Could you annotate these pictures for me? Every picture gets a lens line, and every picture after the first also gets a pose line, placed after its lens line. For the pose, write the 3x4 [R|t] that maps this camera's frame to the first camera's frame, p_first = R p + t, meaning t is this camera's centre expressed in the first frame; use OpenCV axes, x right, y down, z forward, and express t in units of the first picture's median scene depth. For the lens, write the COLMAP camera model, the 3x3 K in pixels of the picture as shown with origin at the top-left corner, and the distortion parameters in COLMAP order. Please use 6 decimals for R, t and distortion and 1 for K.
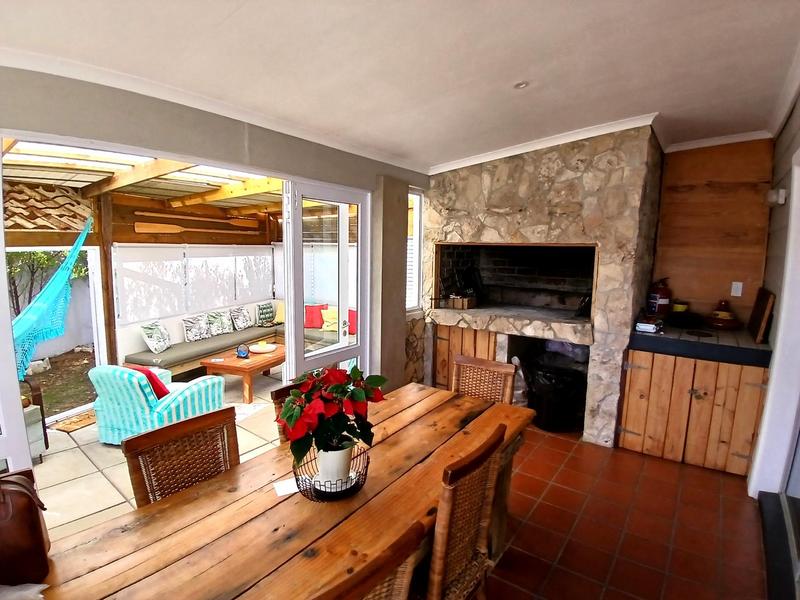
lens RADIAL K [[401.1, 0, 413.1], [0, 401.1, 301.6], [0, 0, 1]] dist [-0.024972, -0.027972]
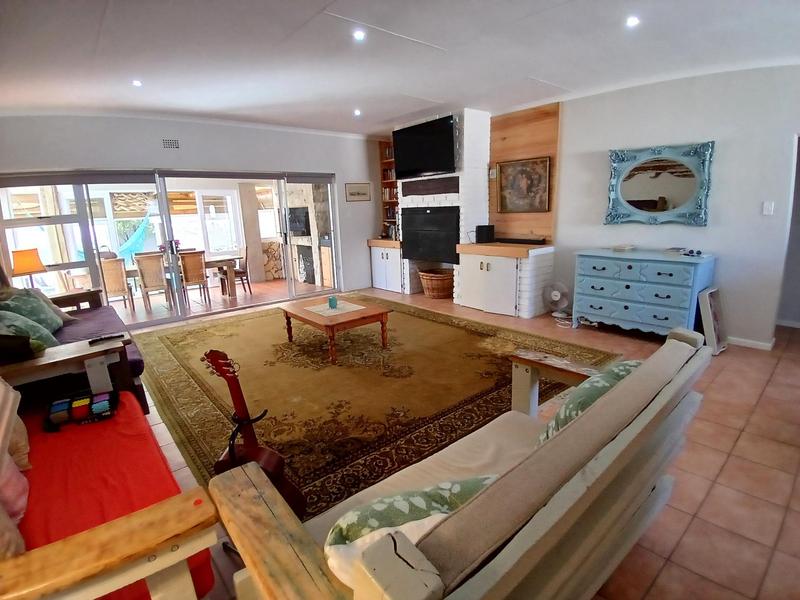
lens RADIAL K [[401.1, 0, 402.2], [0, 401.1, 297.4], [0, 0, 1]] dist [-0.024972, -0.027972]
pose [[0.974771, -0.003830, -0.223176, 1.305945], [0.024386, 0.995695, 0.089424, 0.183016], [0.221873, -0.092610, 0.970668, -1.145364]]
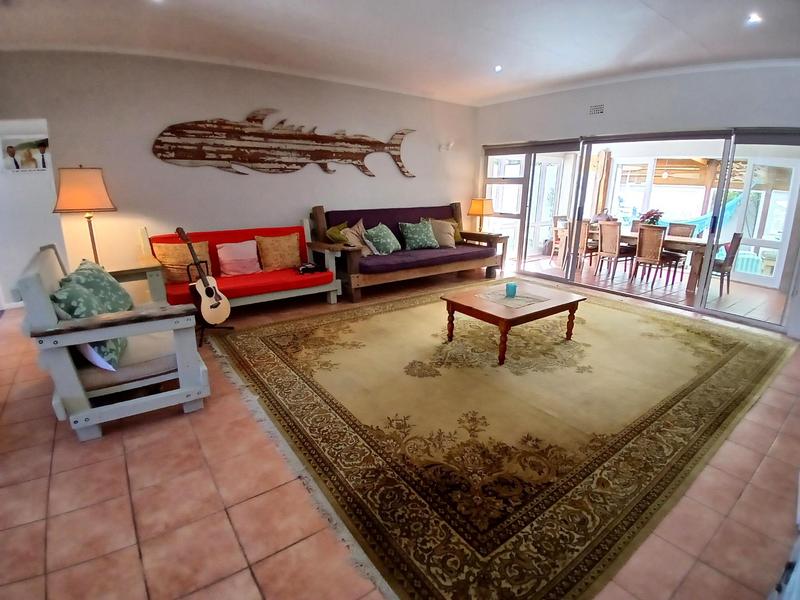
lens RADIAL K [[401.1, 0, 401.5], [0, 401.1, 298.2], [0, 0, 1]] dist [-0.024972, -0.027972]
pose [[-0.280102, 0.238976, -0.929749, 1.789631], [-0.136241, 0.948819, 0.284922, 0.083064], [0.950253, 0.206477, -0.233208, -0.198598]]
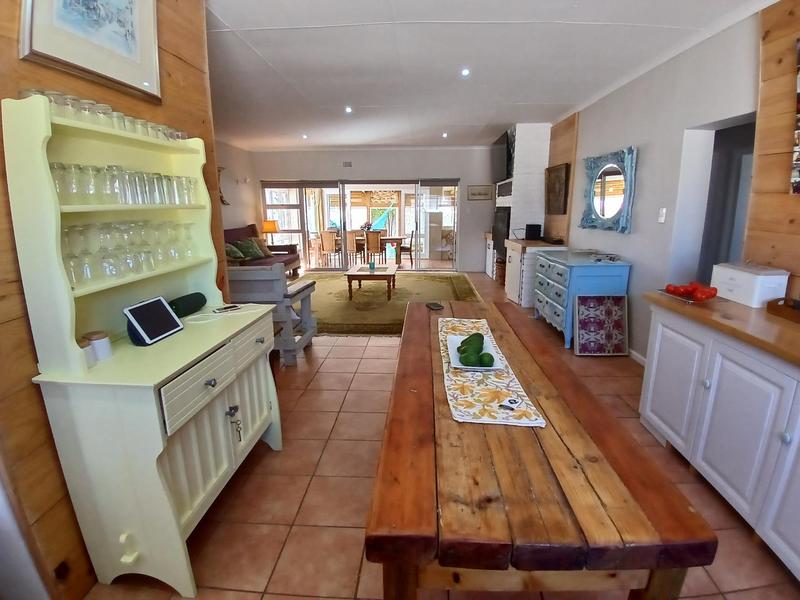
lens RADIAL K [[391.2, 0, 402.5], [0, 391.2, 293.4], [0, 0, 1]] dist [-0.011911, -0.000154]
pose [[0.575462, 0.151825, -0.803612, 2.284961], [-0.086359, 0.988404, 0.124897, 0.186915], [0.813256, -0.002474, 0.581900, -1.019639]]
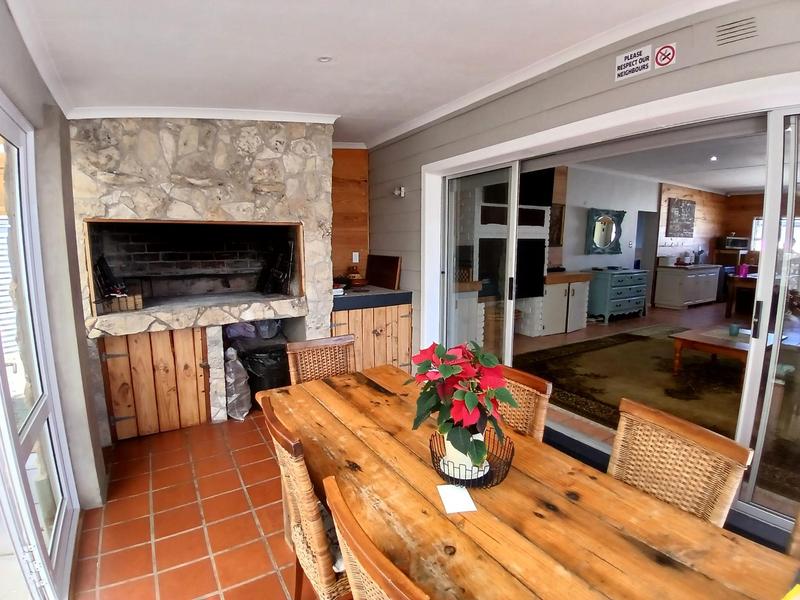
lens RADIAL K [[401.1, 0, 391.5], [0, 401.1, 304.1], [0, 0, 1]] dist [-0.024972, -0.027972]
pose [[0.367781, -0.159332, 0.916160, -0.397209], [0.127634, 0.984537, 0.119987, -0.020287], [-0.921112, 0.072804, 0.382431, 0.293681]]
